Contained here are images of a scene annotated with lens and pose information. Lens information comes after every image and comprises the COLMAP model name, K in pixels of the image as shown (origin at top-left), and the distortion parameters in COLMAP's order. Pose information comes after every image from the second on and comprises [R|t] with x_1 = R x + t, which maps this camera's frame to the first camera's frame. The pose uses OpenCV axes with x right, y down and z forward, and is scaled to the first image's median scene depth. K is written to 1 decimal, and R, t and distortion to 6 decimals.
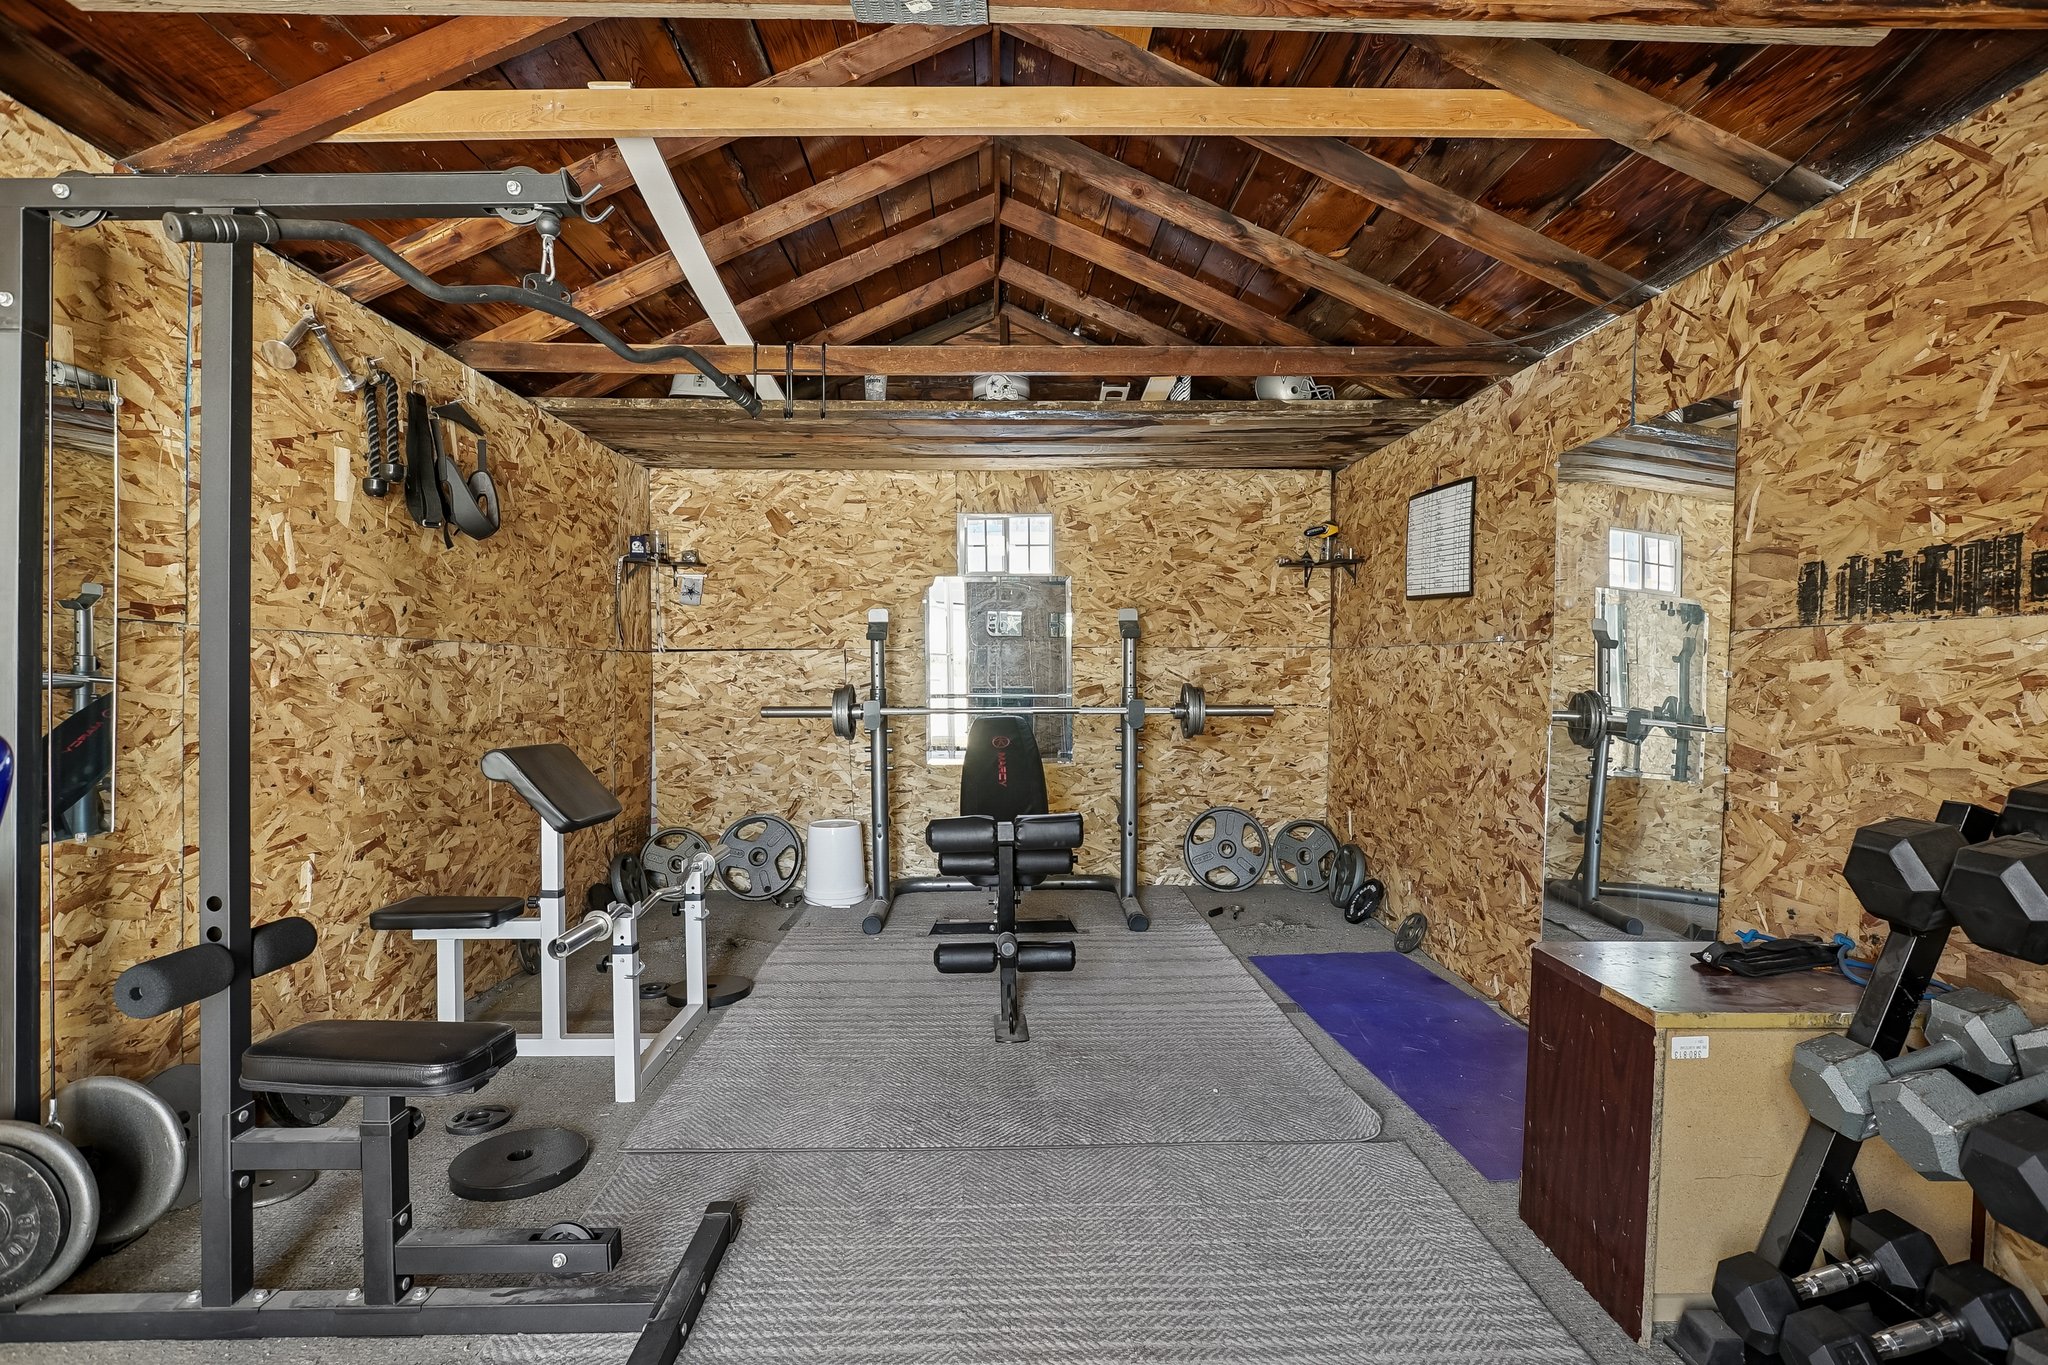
lens RADIAL K [[991.3, 0, 1027.0], [0, 991.3, 691.5], [0, 0, 1]] dist [-0.021945, 0.000969]
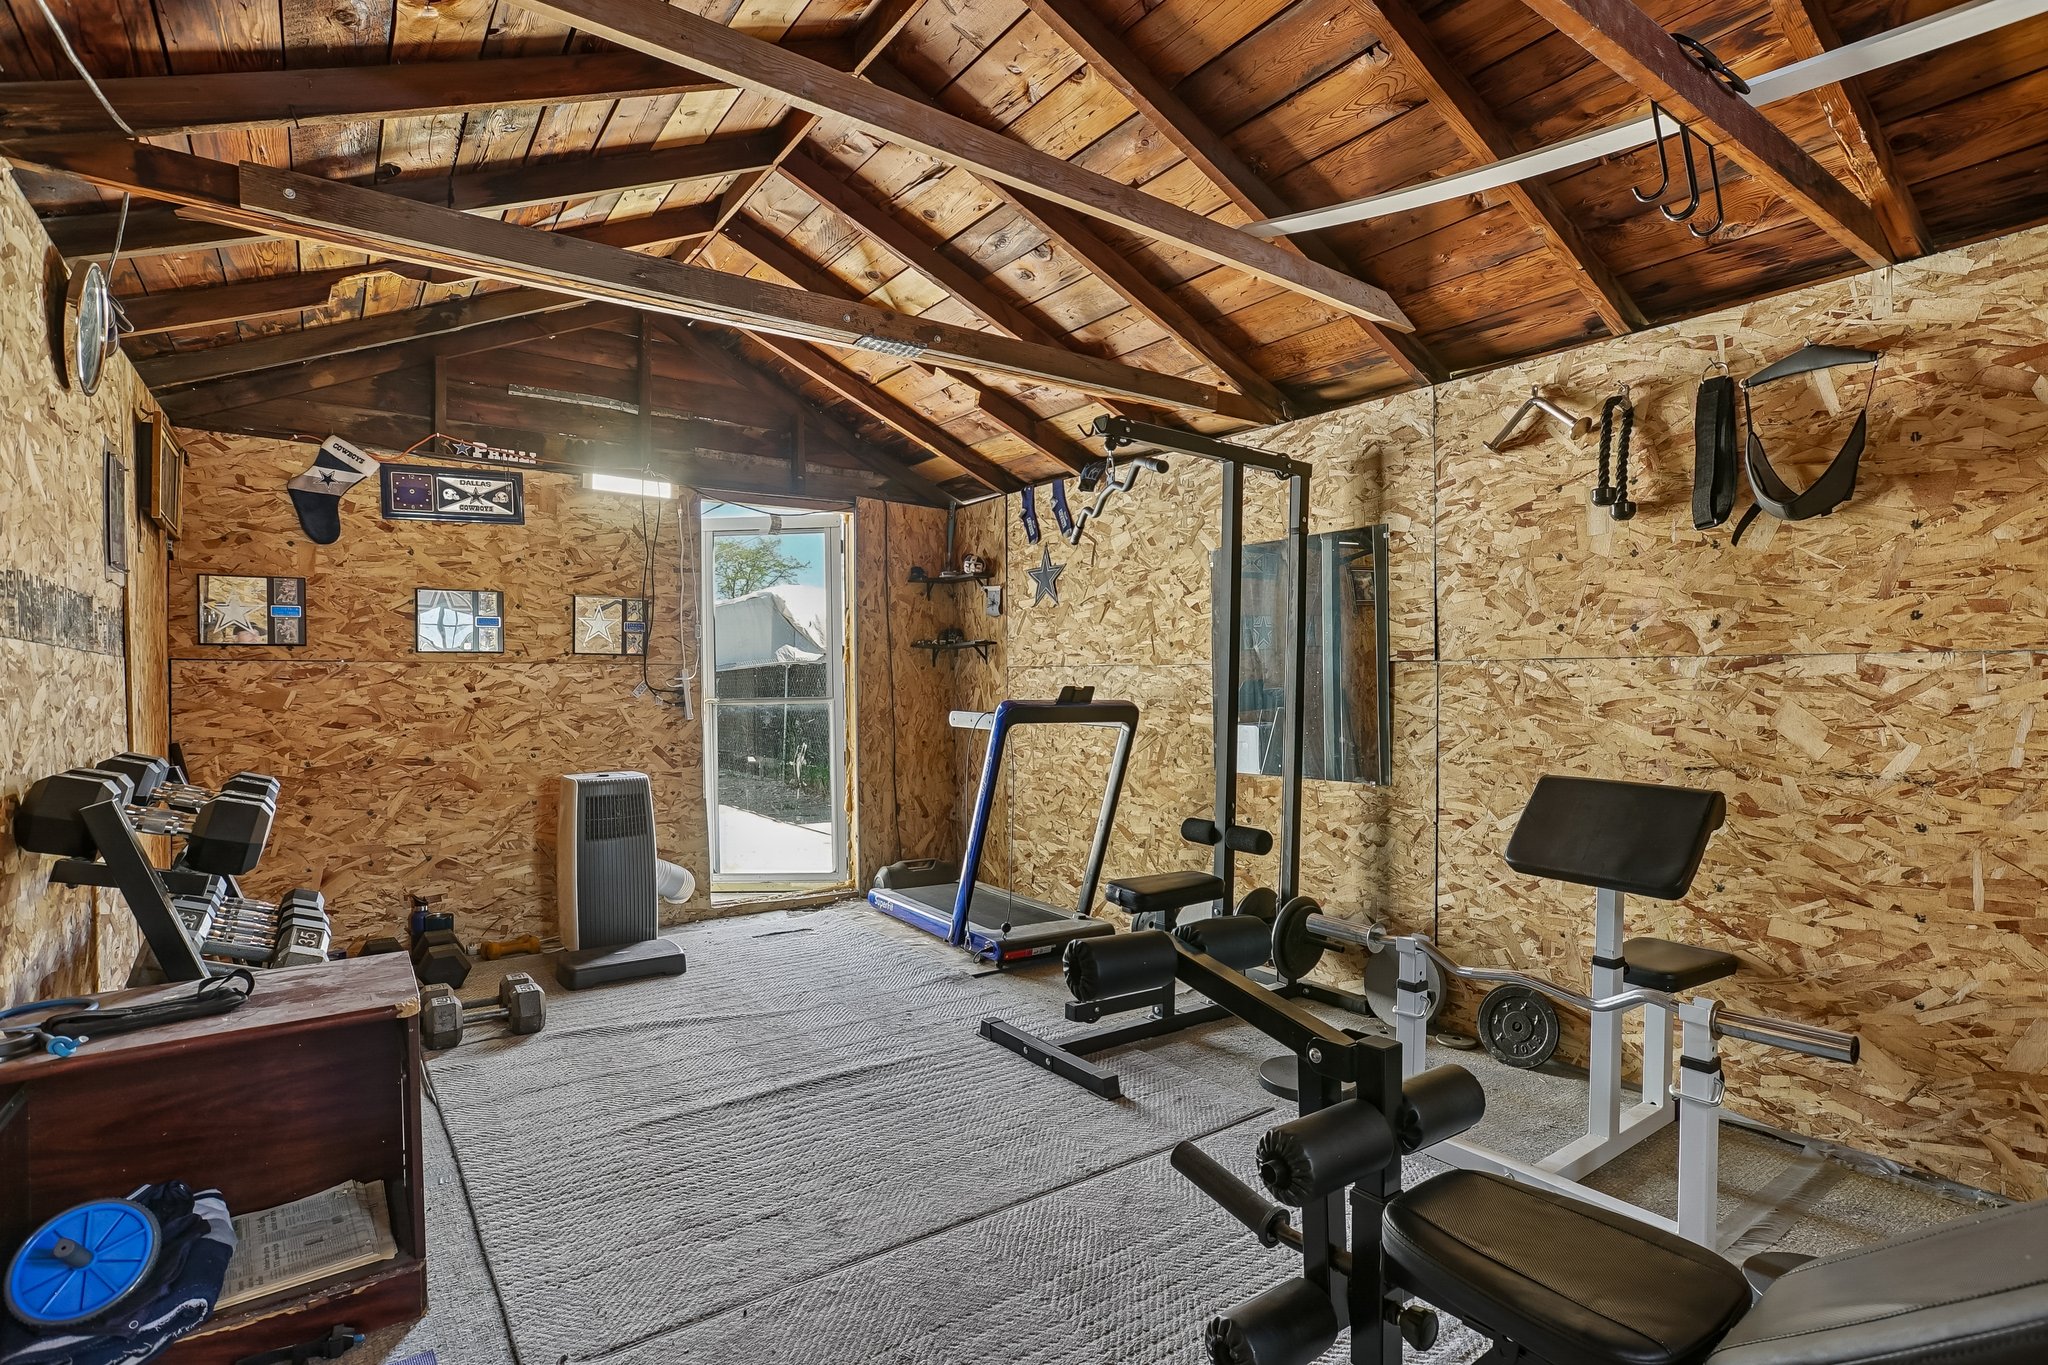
lens RADIAL K [[991.3, 0, 1029.6], [0, 991.3, 681.5], [0, 0, 1]] dist [-0.021945, 0.000969]
pose [[-0.824027, -0.005126, -0.566528, 0.425382], [-0.012307, 0.999885, 0.008855, -0.034936], [0.566418, 0.014269, -0.823995, 1.538733]]
